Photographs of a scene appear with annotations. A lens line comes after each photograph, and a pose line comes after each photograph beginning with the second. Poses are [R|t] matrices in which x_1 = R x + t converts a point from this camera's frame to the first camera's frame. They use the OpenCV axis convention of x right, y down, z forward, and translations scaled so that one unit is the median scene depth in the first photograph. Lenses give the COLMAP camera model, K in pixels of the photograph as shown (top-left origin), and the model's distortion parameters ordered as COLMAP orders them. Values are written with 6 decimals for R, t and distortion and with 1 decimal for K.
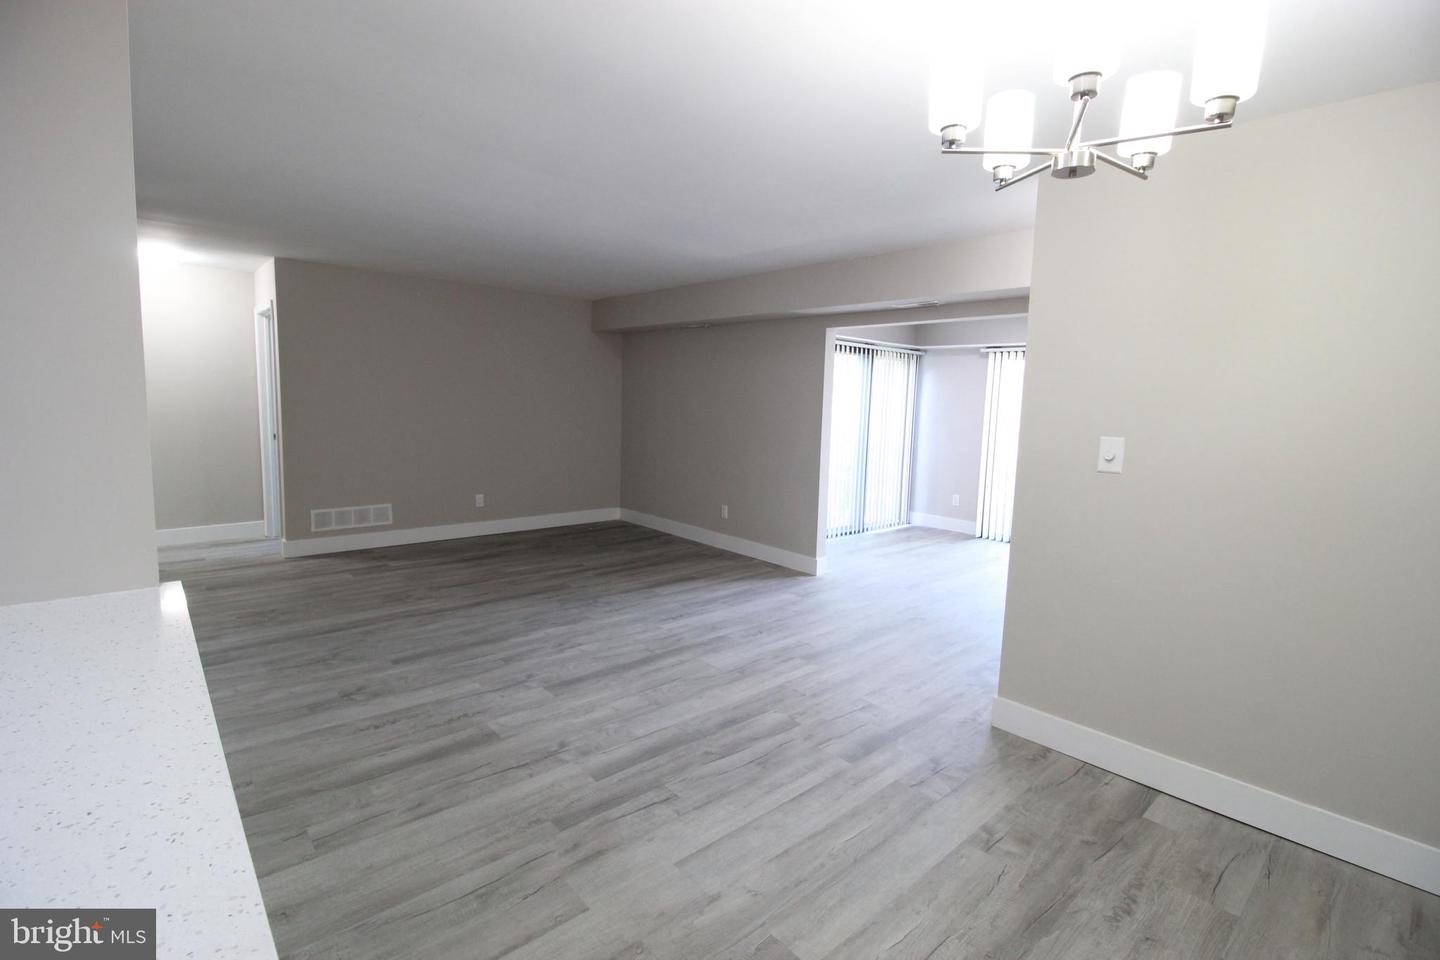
lens RADIAL K [[670.2, 0, 724.5], [0, 670.2, 470.7], [0, 0, 1]] dist [0.008089, -0.019317]
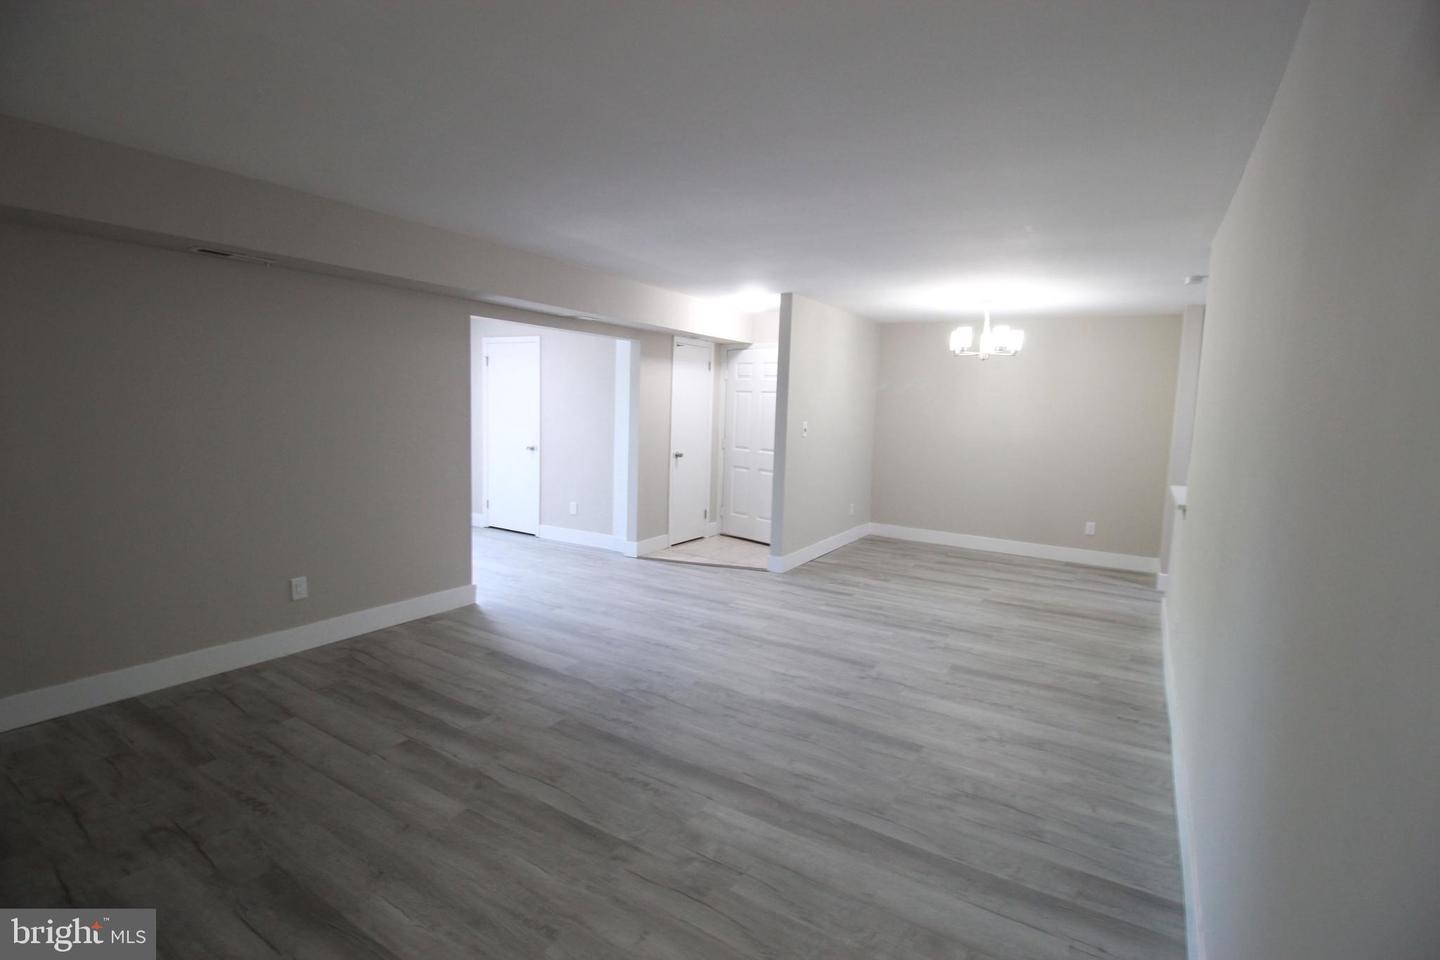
lens RADIAL K [[659.8, 0, 720.0], [0, 659.8, 480.0], [0, 0, 1]] dist [0.000200, -0.000037]
pose [[-0.270238, -0.149919, 0.951050, -1.026926], [0.064479, 0.982767, 0.173240, -0.177036], [-0.960632, 0.108139, -0.255914, 1.255155]]
